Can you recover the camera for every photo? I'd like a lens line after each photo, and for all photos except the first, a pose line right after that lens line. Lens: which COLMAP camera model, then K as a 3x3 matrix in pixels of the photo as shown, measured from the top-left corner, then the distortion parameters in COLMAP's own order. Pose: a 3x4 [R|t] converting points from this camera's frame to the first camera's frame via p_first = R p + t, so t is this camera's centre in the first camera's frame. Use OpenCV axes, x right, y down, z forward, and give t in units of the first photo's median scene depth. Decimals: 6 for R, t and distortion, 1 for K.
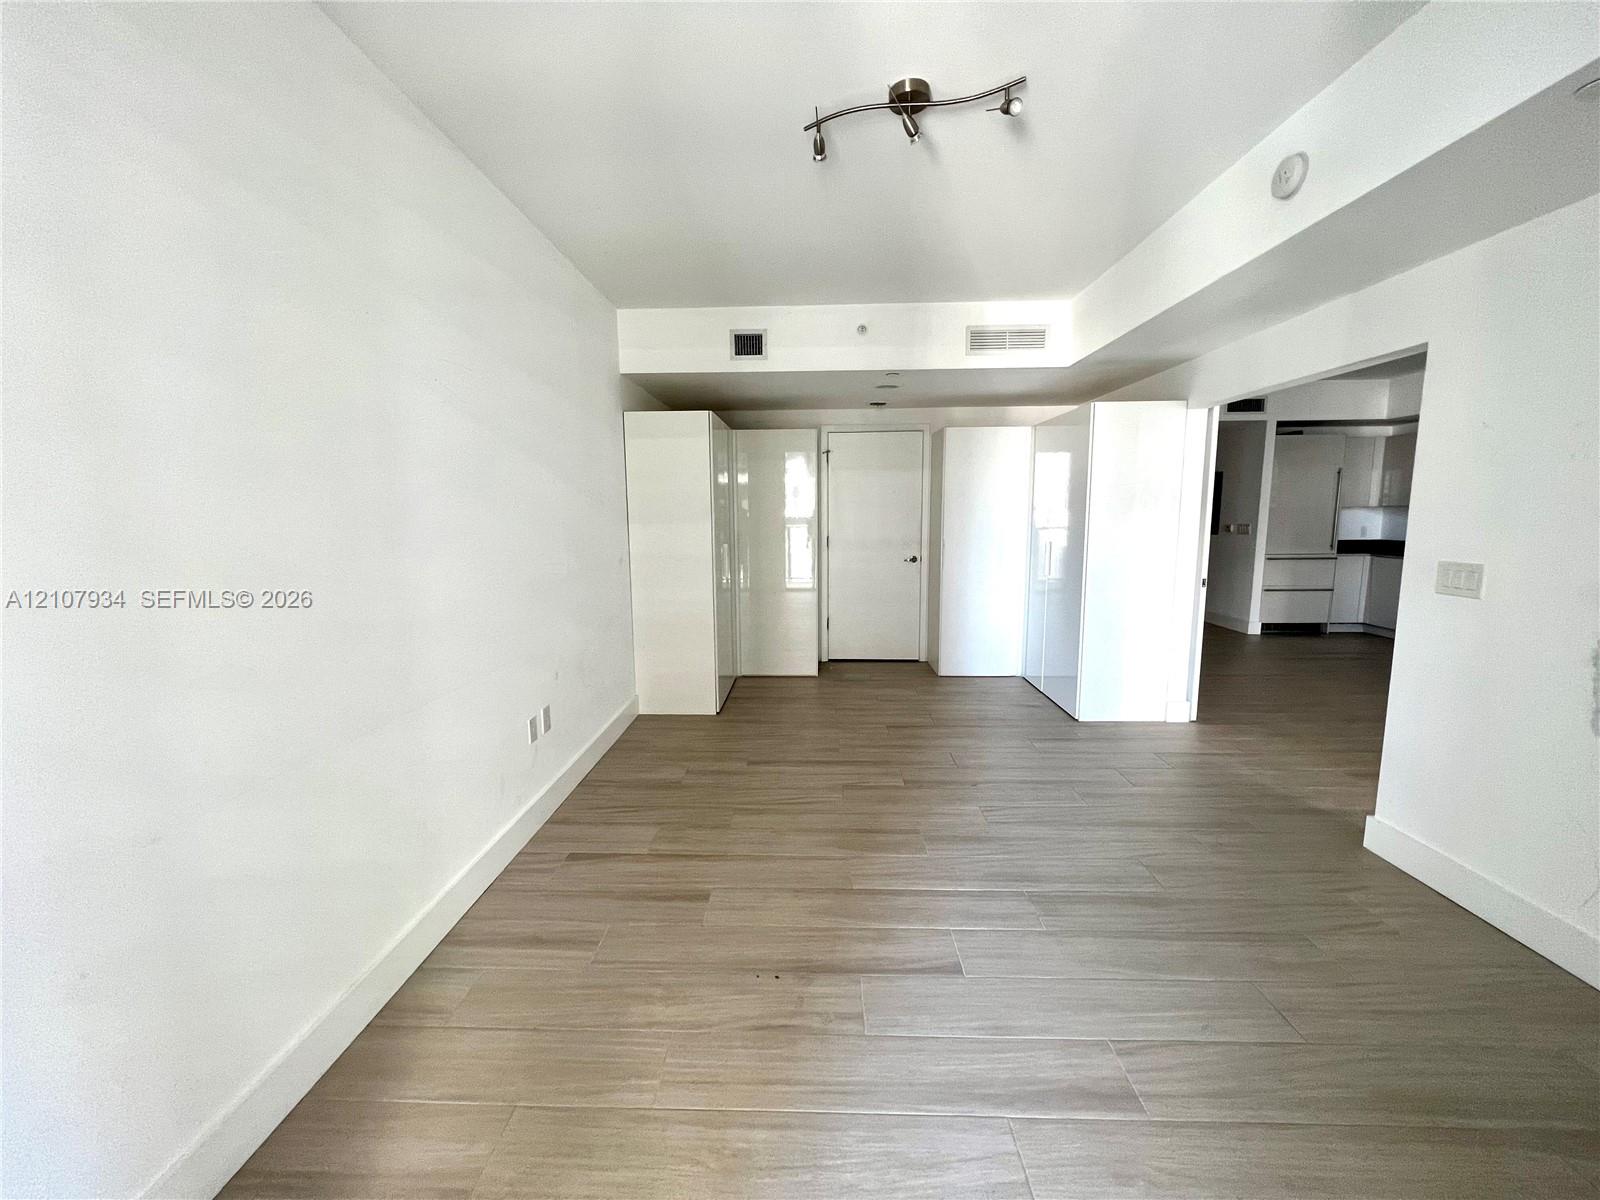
lens RADIAL K [[639.5, 0, 796.3], [0, 639.5, 597.4], [0, 0, 1]] dist [-0.001161, 0.000055]
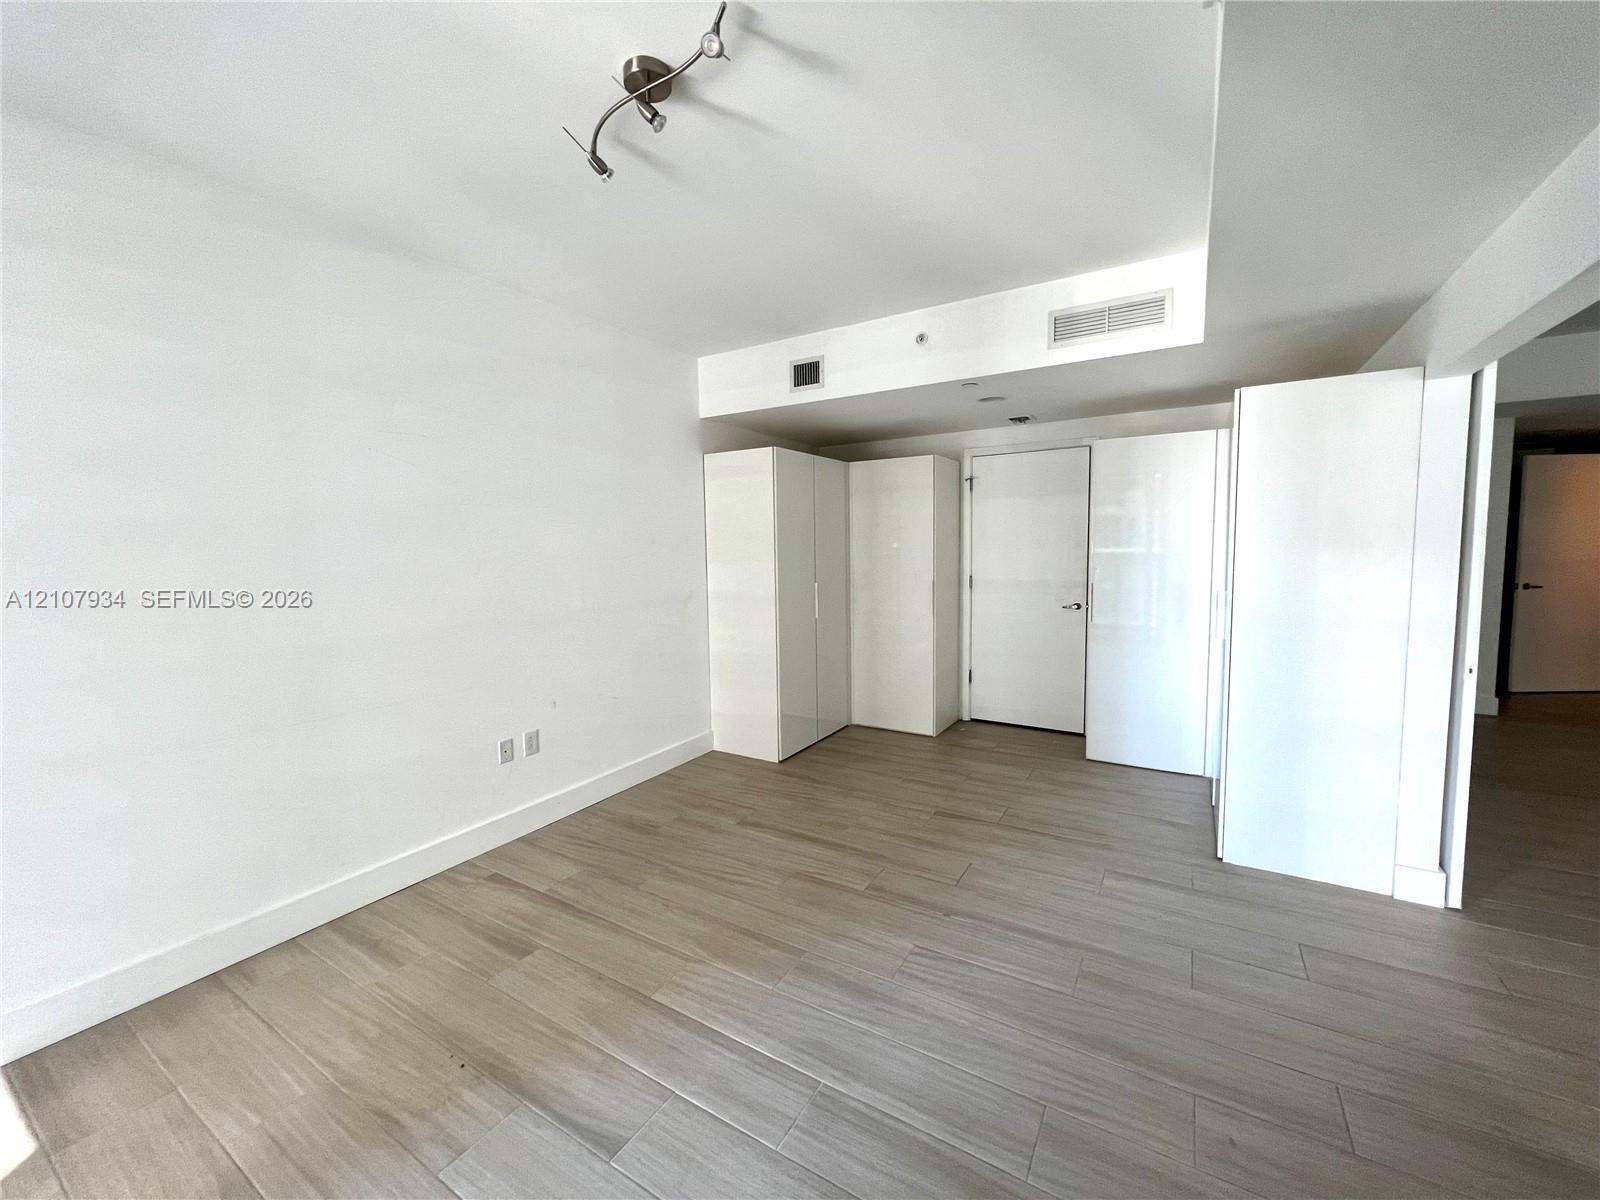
lens RADIAL K [[639.5, 0, 796.3], [0, 639.5, 597.4], [0, 0, 1]] dist [-0.001161, 0.000055]
pose [[0.868573, 0.034171, -0.494381, 0.396241], [-0.057517, 0.997829, -0.032082, -0.036348], [0.492212, 0.056301, 0.868653, 0.195043]]
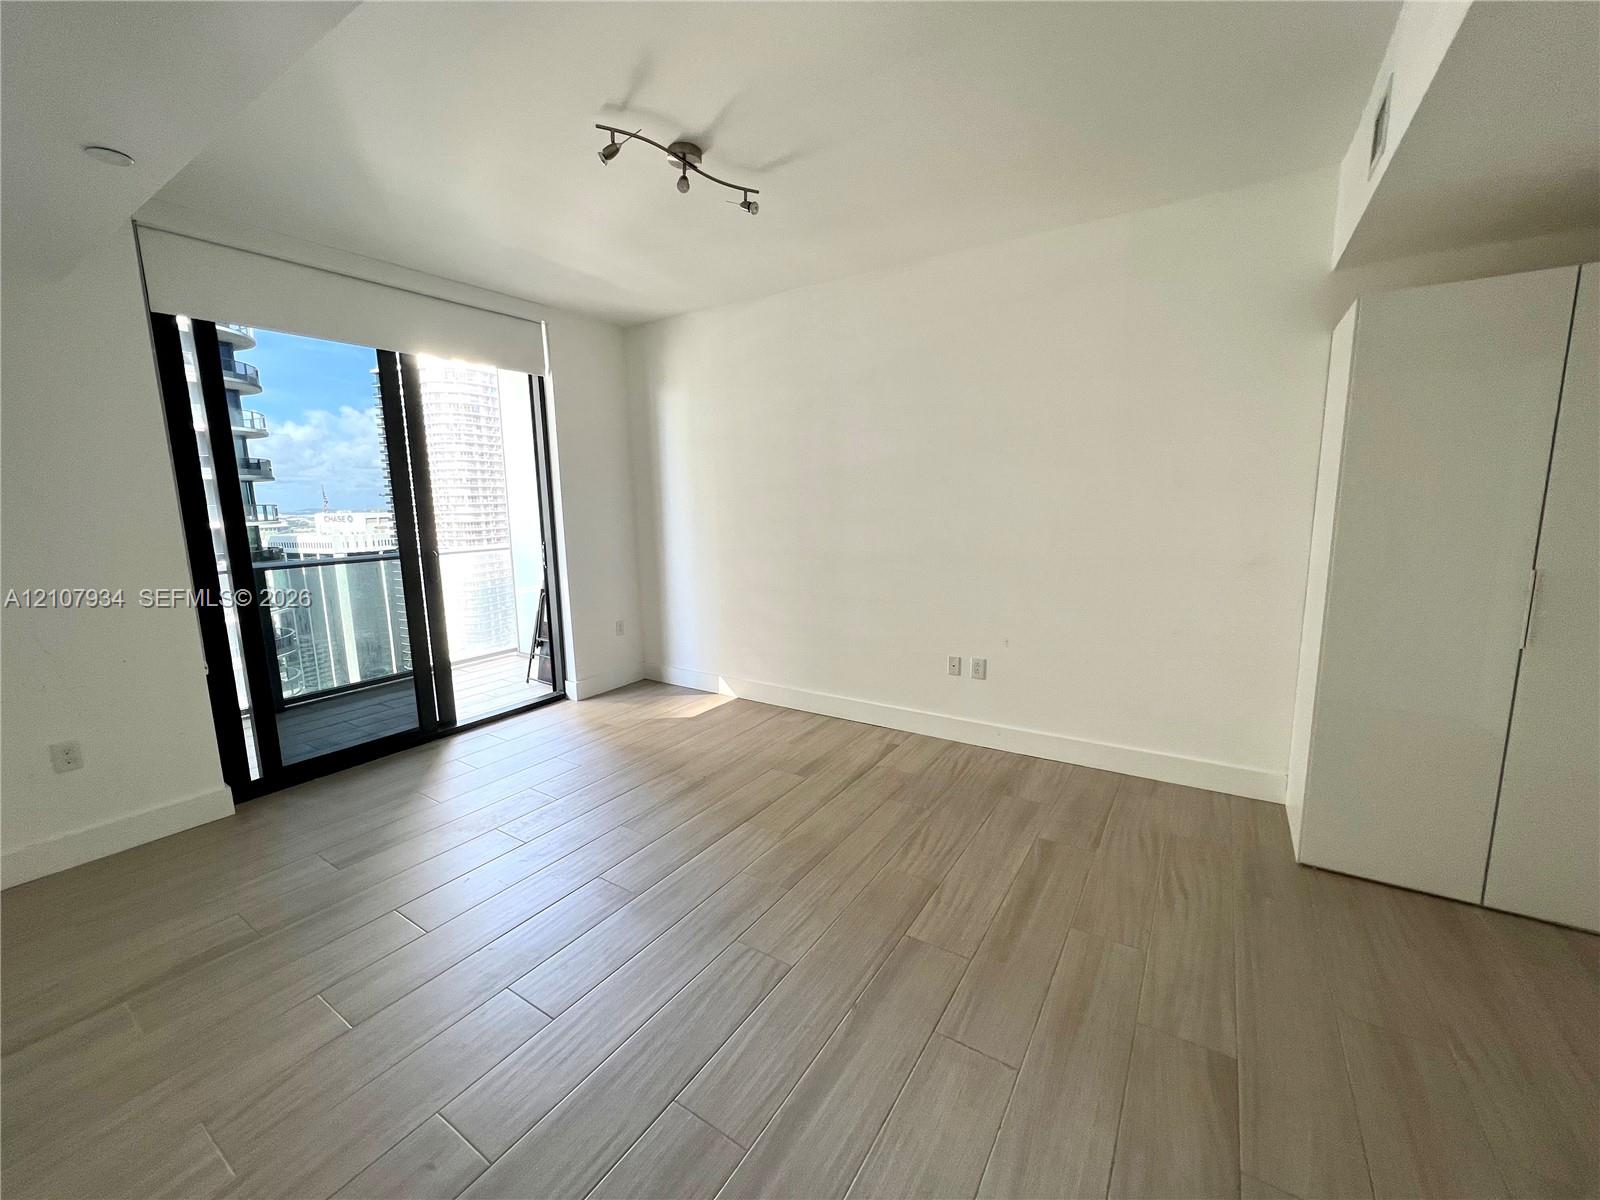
lens RADIAL K [[639.5, 0, 796.3], [0, 639.5, 597.4], [0, 0, 1]] dist [-0.001161, 0.000055]
pose [[-0.524013, 0.148695, -0.838630, 0.586051], [-0.092340, 0.968920, 0.229495, -0.139597], [0.846690, 0.197697, -0.493996, 0.952007]]
